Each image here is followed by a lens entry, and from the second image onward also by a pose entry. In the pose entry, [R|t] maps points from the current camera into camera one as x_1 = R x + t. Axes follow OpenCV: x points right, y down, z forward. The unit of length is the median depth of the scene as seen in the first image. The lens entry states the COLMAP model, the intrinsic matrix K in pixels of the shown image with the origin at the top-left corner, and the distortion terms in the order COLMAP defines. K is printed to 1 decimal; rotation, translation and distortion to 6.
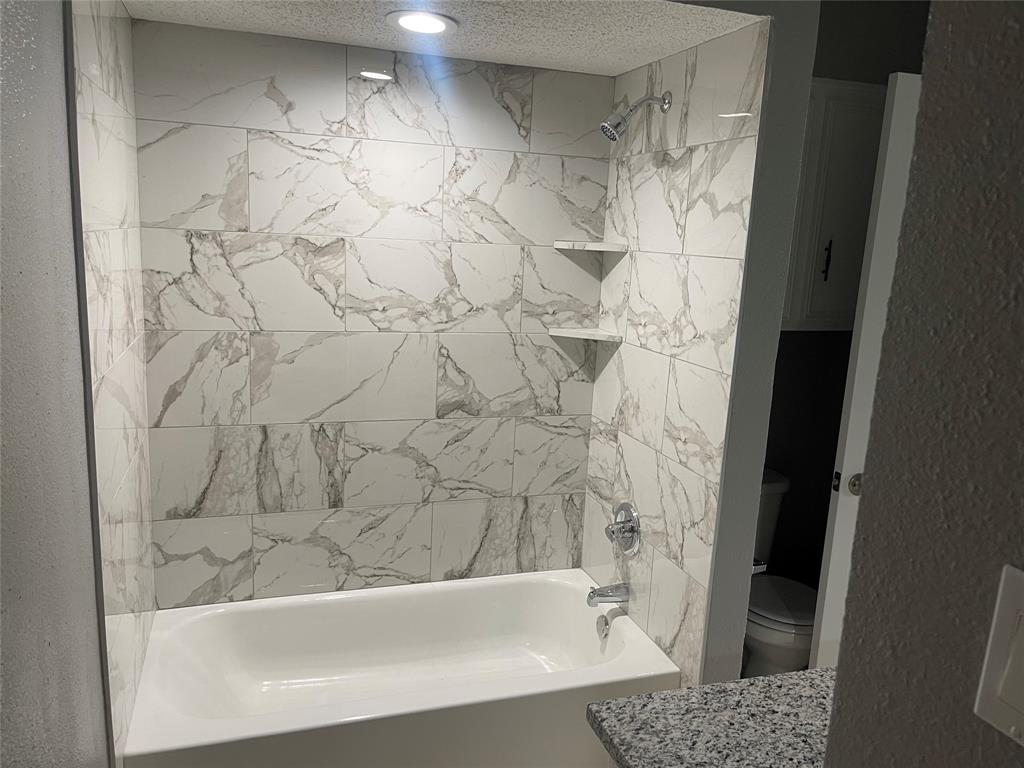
lens RADIAL K [[783.1, 0, 508.5], [0, 783.1, 388.1], [0, 0, 1]] dist [0.040618, -0.071607]
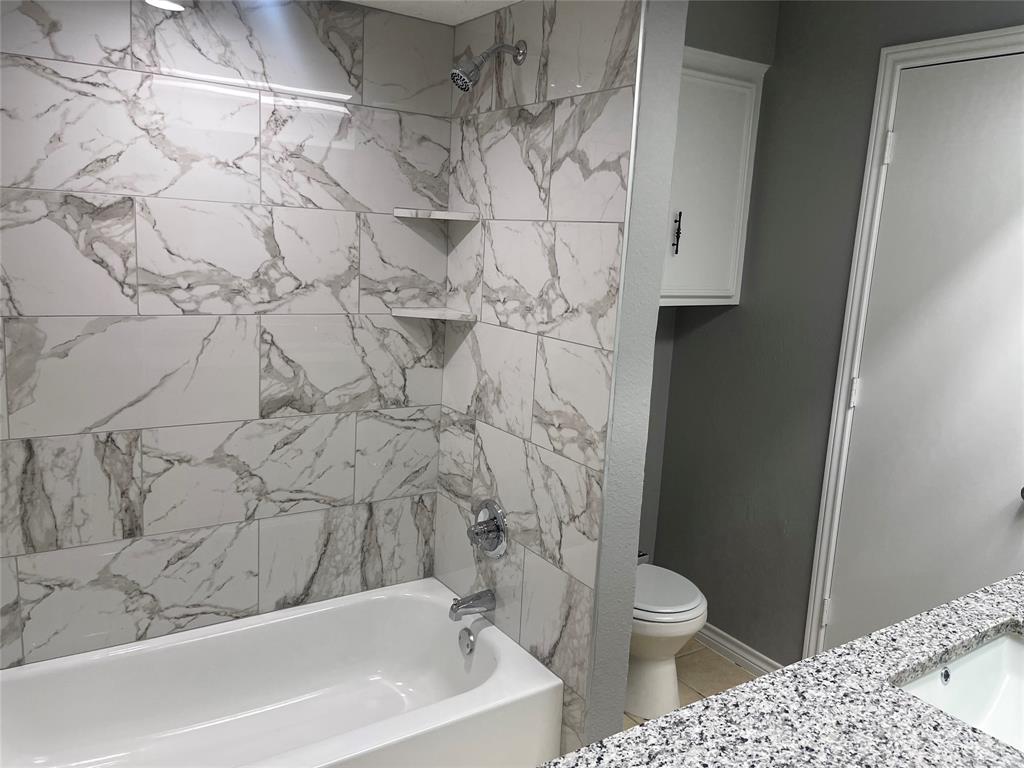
lens RADIAL K [[783.1, 0, 521.3], [0, 783.1, 372.9], [0, 0, 1]] dist [0.040618, -0.071607]
pose [[0.962097, -0.040646, 0.269660, -0.051424], [0.043634, 0.999035, -0.005092, 0.007283], [-0.269193, 0.016666, 0.962942, 0.126522]]
